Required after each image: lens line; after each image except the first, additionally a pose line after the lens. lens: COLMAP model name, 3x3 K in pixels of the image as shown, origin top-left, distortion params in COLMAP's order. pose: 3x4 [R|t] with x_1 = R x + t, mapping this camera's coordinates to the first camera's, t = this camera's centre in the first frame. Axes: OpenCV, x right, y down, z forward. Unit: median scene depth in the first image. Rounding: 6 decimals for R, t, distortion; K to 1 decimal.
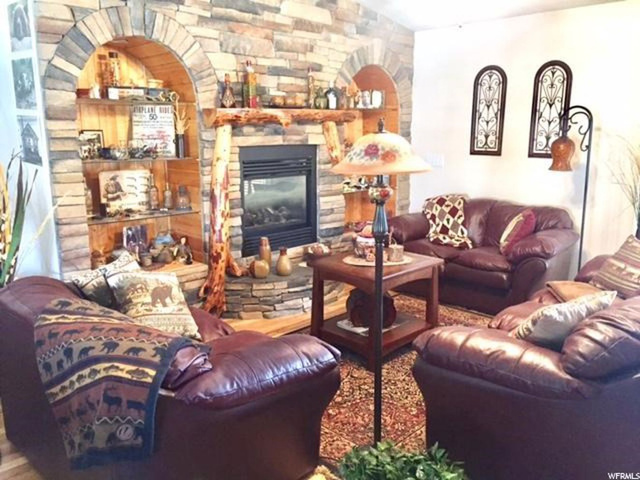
lens RADIAL K [[545.9, 0, 317.1], [0, 545.9, 241.1], [0, 0, 1]] dist [0.050283, -0.033293]
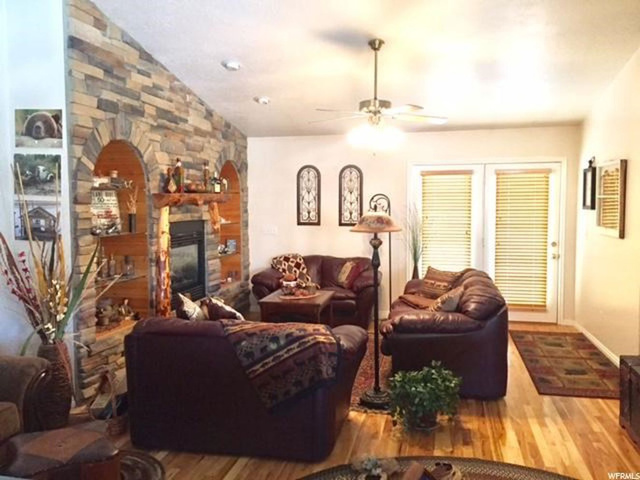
lens RADIAL K [[545.9, 0, 321.5], [0, 545.9, 239.7], [0, 0, 1]] dist [0.050283, -0.033293]
pose [[0.837977, -0.039671, 0.544262, -0.517667], [0.113797, 0.988131, -0.103184, 0.036355], [-0.533709, 0.148401, 0.832546, -0.229337]]
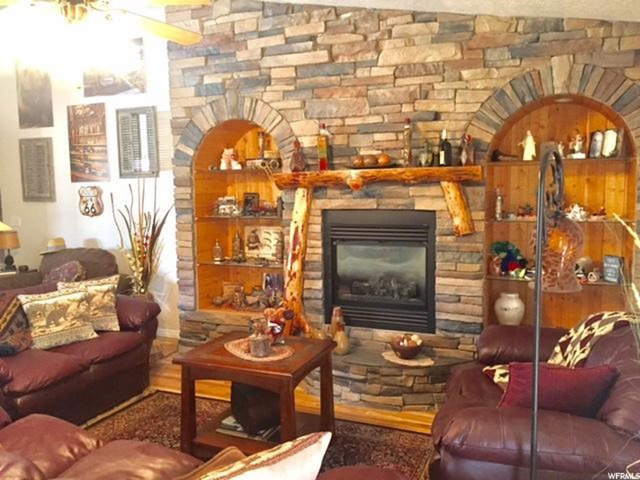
lens RADIAL K [[545.9, 0, 321.3], [0, 545.9, 243.8], [0, 0, 1]] dist [0.050283, -0.033293]
pose [[0.371088, 0.089065, -0.924317, 0.739070], [-0.182058, 0.983050, 0.021633, -0.127158], [0.910576, 0.160252, 0.381013, 0.607614]]
